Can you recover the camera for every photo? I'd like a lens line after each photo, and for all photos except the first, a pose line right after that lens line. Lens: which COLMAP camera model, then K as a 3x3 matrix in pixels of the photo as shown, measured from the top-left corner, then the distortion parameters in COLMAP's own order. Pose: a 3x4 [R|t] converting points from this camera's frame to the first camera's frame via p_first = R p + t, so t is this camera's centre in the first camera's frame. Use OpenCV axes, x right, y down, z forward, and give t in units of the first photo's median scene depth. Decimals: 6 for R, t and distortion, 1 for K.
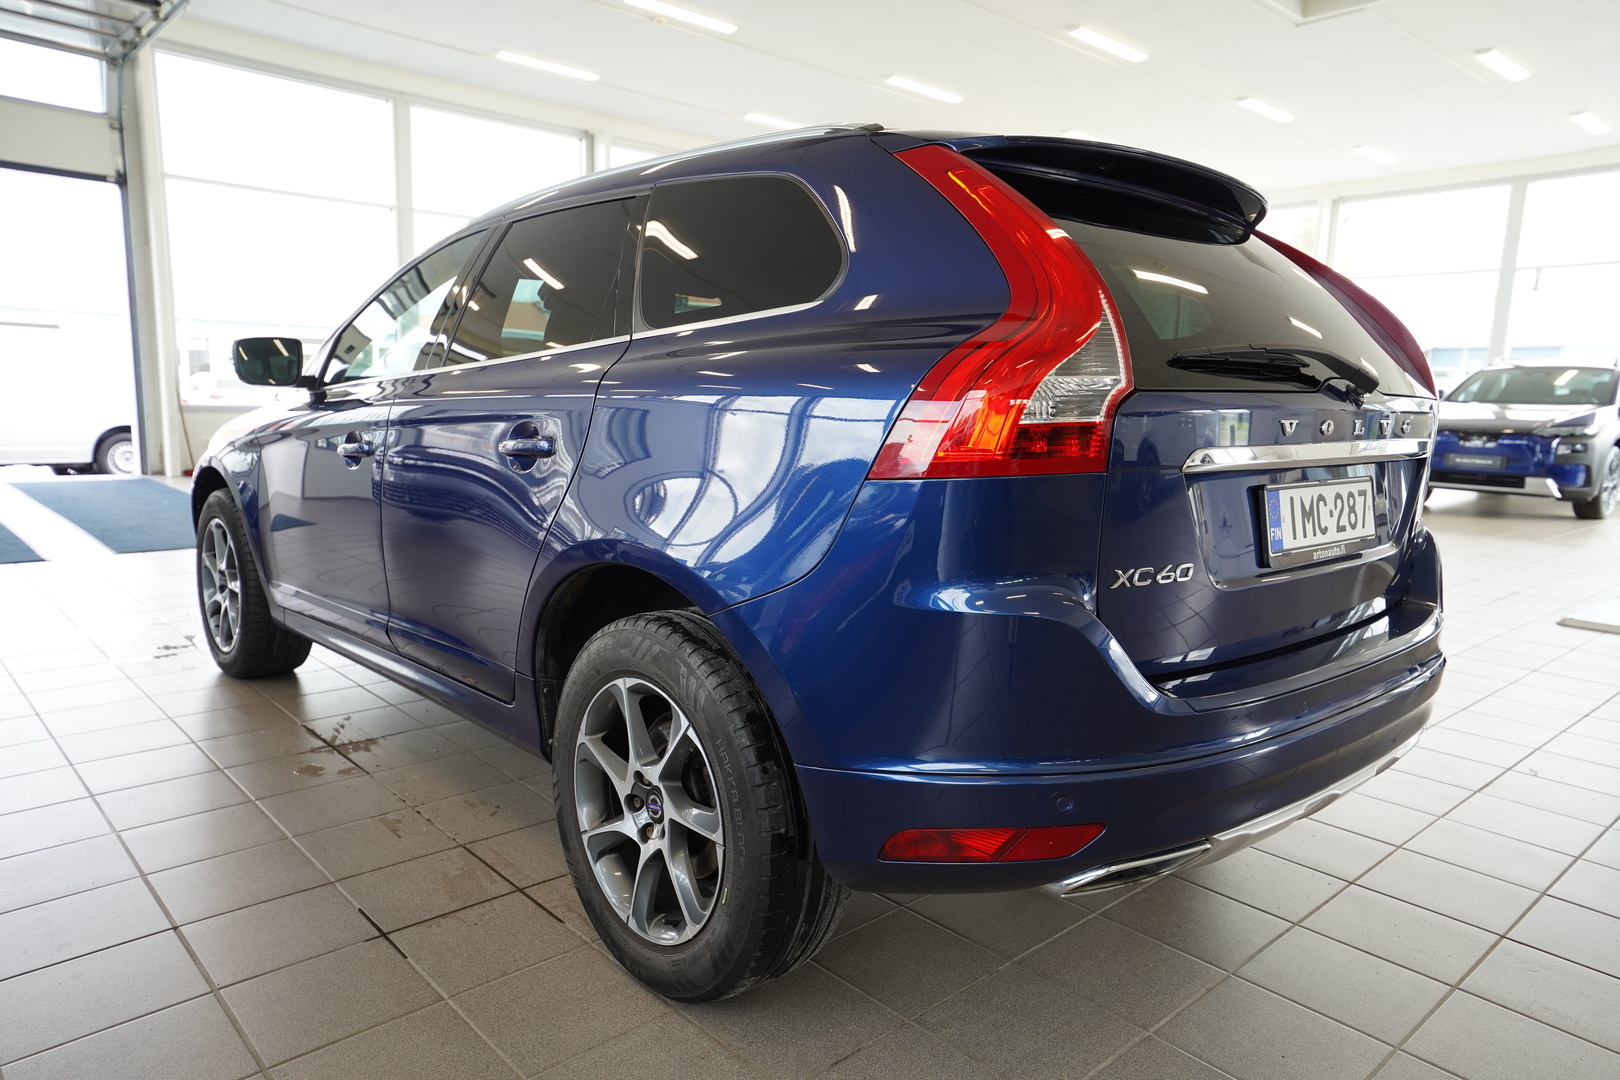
lens RADIAL K [[1055.4, 0, 807.6], [0, 1055.4, 538.7], [0, 0, 1]] dist [0.056309, 0.002494]
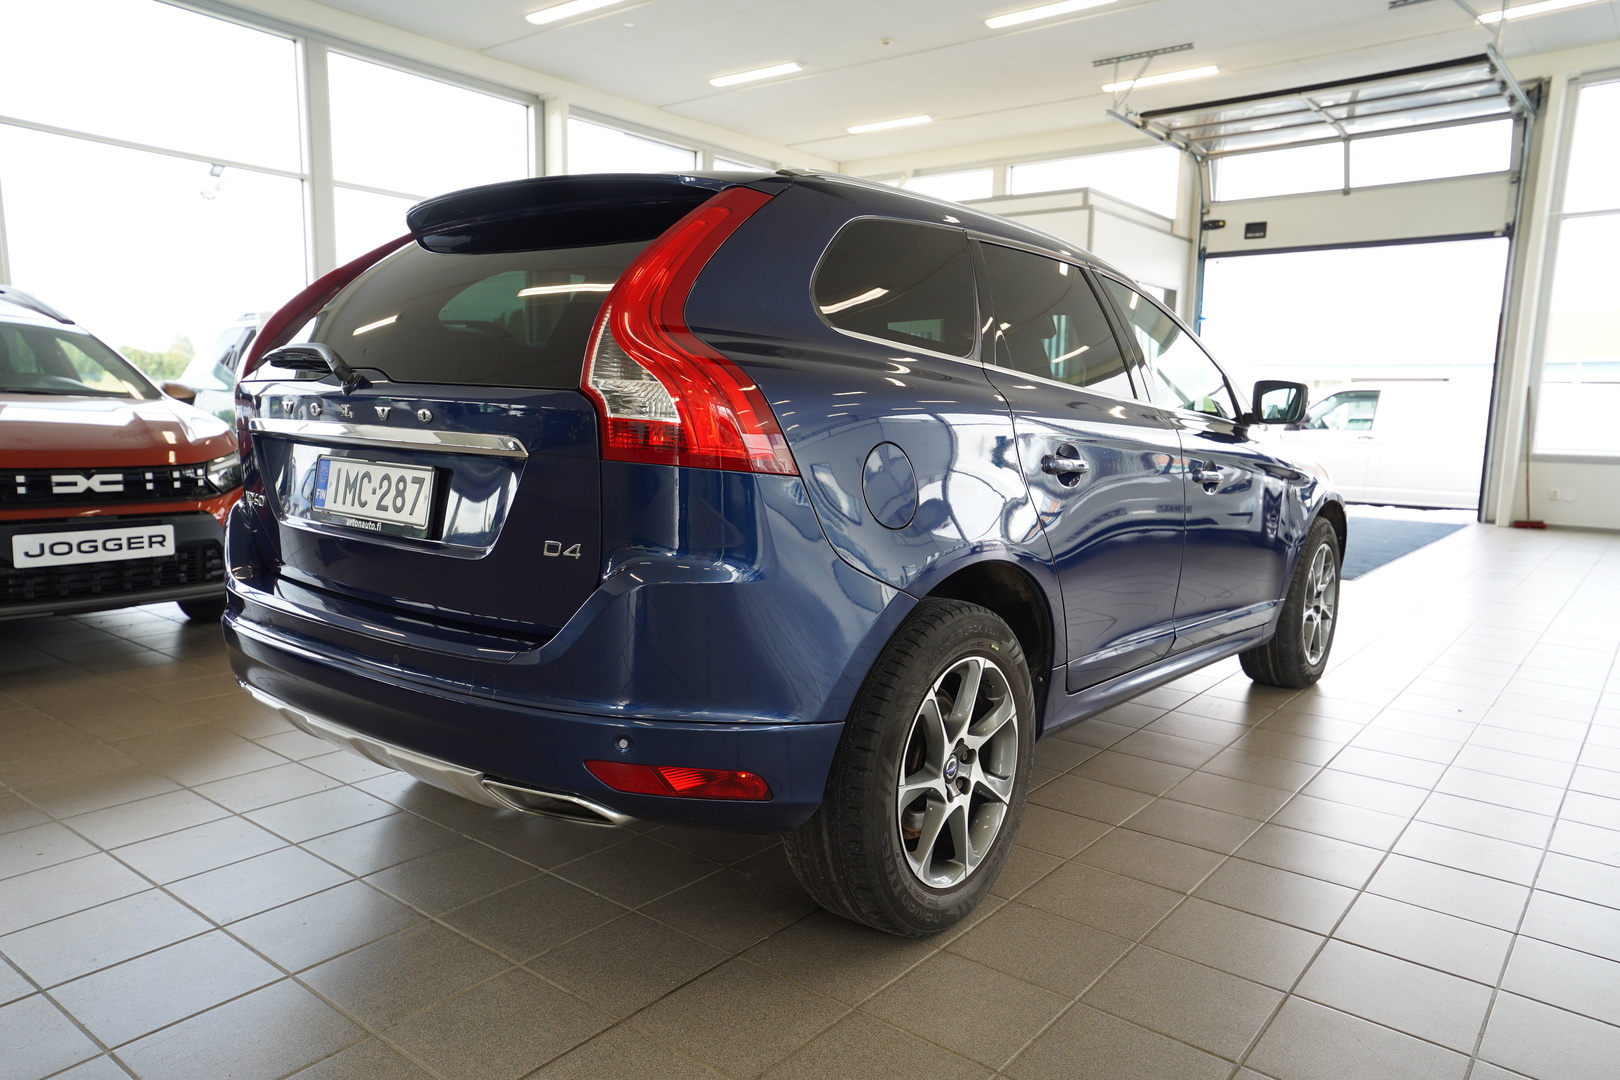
lens RADIAL K [[1102.9, 0, 807.4], [0, 1102.9, 547.8], [0, 0, 1]] dist [0.003465, 0.001608]
pose [[0.158102, 0.108925, -0.981397, 1.646912], [-0.157741, 0.983919, 0.083794, -0.129197], [0.974742, 0.141559, 0.172741, 1.218605]]
